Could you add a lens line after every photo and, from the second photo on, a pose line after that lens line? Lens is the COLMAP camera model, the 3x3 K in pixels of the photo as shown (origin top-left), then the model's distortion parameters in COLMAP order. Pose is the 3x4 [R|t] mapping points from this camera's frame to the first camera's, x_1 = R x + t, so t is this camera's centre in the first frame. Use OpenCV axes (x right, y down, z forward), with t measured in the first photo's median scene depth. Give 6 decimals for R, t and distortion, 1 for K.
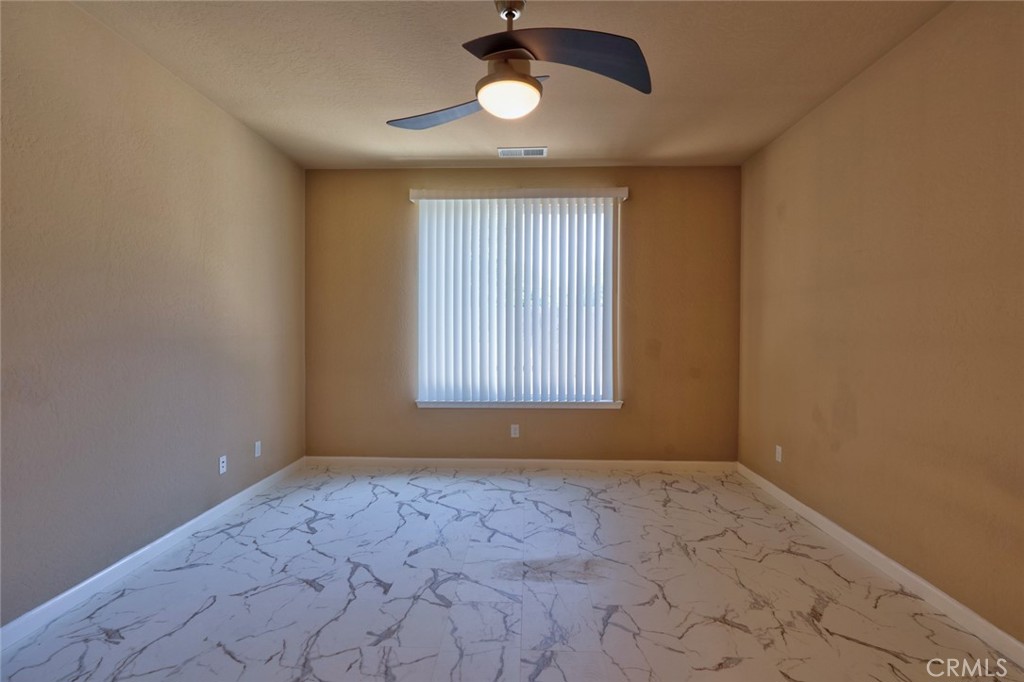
lens RADIAL K [[457.4, 0, 512.0], [0, 457.4, 341.0], [0, 0, 1]] dist [-0.007925, 0.000333]
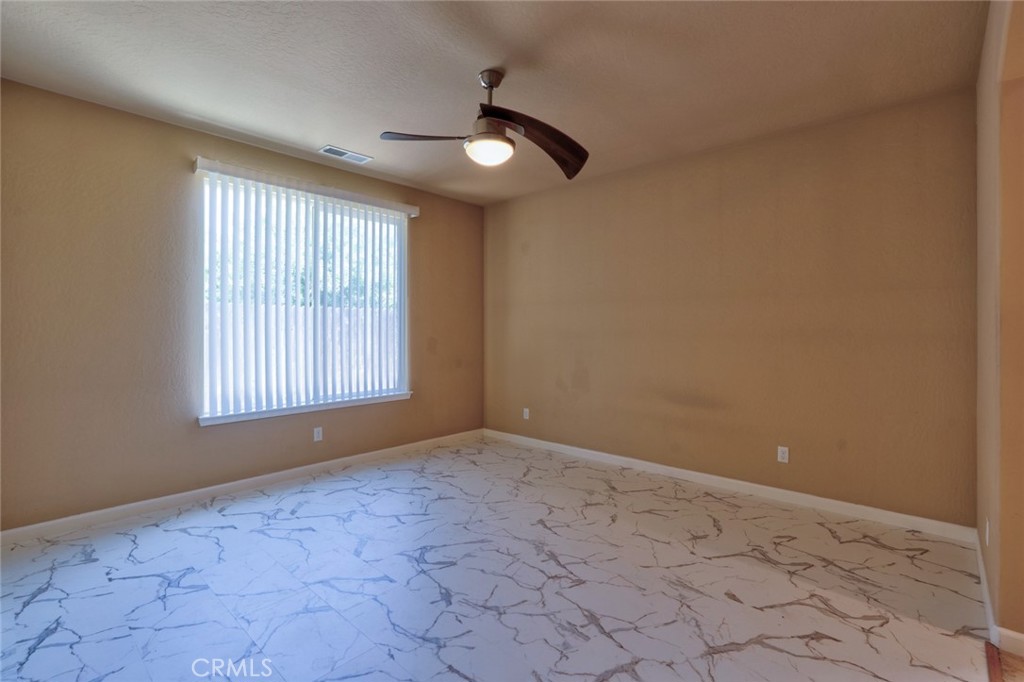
lens RADIAL K [[461.5, 0, 512.3], [0, 461.5, 337.5], [0, 0, 1]] dist [-0.000290, 0.000584]
pose [[0.653909, -0.014829, 0.756428, -0.517191], [0.019155, 0.999812, 0.003042, -0.003531], [-0.756331, 0.012501, 0.654070, 0.053376]]
